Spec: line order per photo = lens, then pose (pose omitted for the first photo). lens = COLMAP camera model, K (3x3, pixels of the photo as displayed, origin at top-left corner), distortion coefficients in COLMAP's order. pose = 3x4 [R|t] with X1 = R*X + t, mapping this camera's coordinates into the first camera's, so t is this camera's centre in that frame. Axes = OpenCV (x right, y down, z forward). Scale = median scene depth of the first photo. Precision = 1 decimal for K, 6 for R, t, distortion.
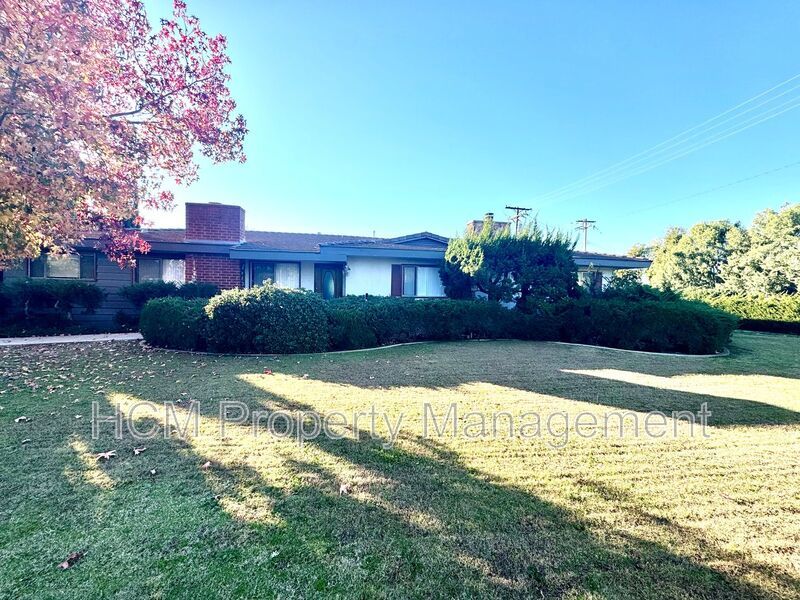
lens RADIAL K [[321.7, 0, 398.7], [0, 321.7, 303.2], [0, 0, 1]] dist [-0.002859, -0.001127]
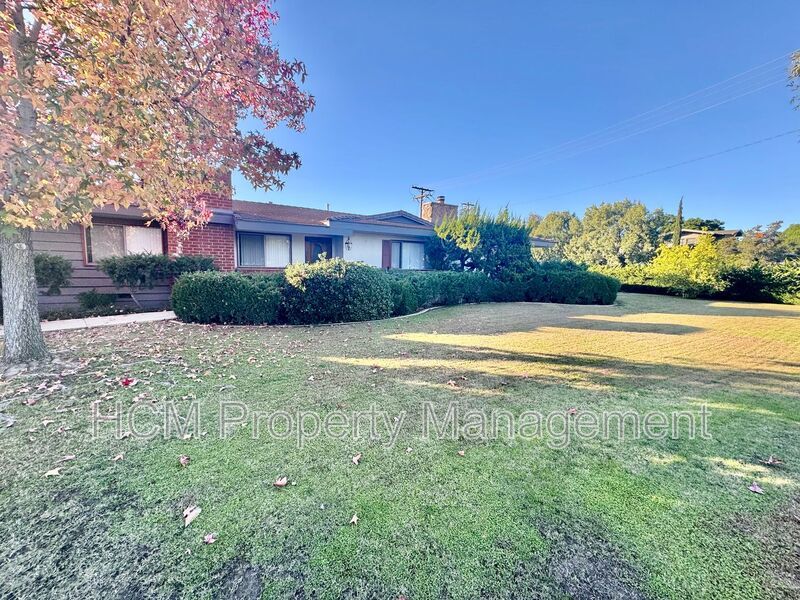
lens RADIAL K [[321.7, 0, 404.3], [0, 321.7, 297.8], [0, 0, 1]] dist [-0.002859, -0.001127]
pose [[0.928152, -0.038962, 0.370158, -0.357778], [0.015183, 0.997641, 0.066940, 0.003048], [-0.371893, -0.056510, 0.926554, -0.042970]]
